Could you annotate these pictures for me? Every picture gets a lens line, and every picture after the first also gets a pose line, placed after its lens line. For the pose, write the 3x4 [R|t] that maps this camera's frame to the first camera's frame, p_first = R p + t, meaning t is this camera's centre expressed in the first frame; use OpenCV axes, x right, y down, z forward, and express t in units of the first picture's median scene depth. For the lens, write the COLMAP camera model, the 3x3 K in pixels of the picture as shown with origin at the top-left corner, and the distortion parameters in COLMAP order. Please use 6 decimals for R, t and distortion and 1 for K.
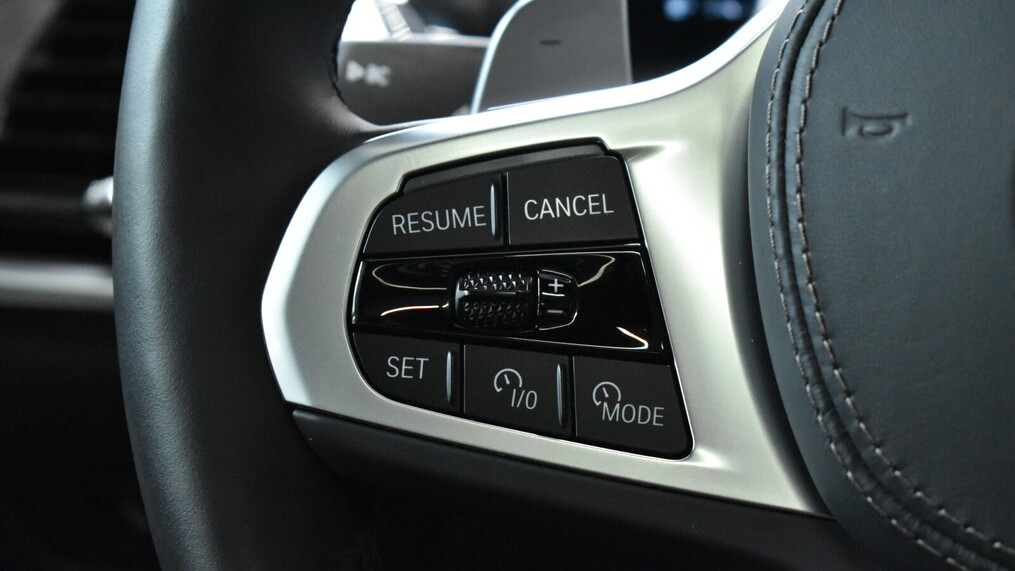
lens RADIAL K [[2453.8, 0, 507.6], [0, 2453.8, 286.5], [0, 0, 1]] dist [0.071354, 0.000000]
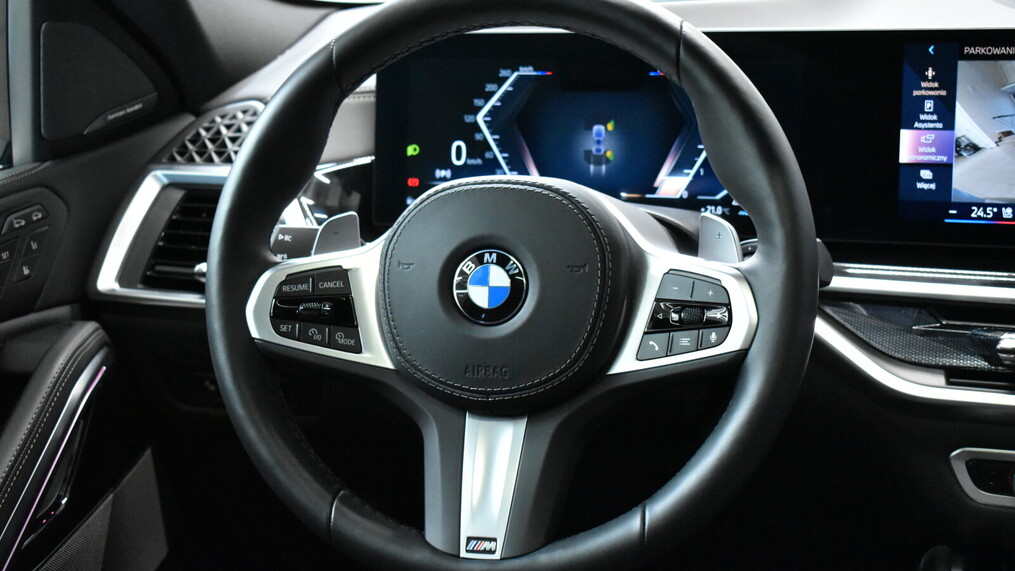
lens RADIAL K [[1790.2, 0, 507.2], [0, 1790.2, 283.8], [0, 0, 1]] dist [-0.031824, 0.000000]
pose [[0.999827, 0.014205, 0.012037, 0.251397], [-0.014212, 0.999899, 0.000474, -0.038279], [-0.012029, -0.000645, 0.999927, -1.636448]]
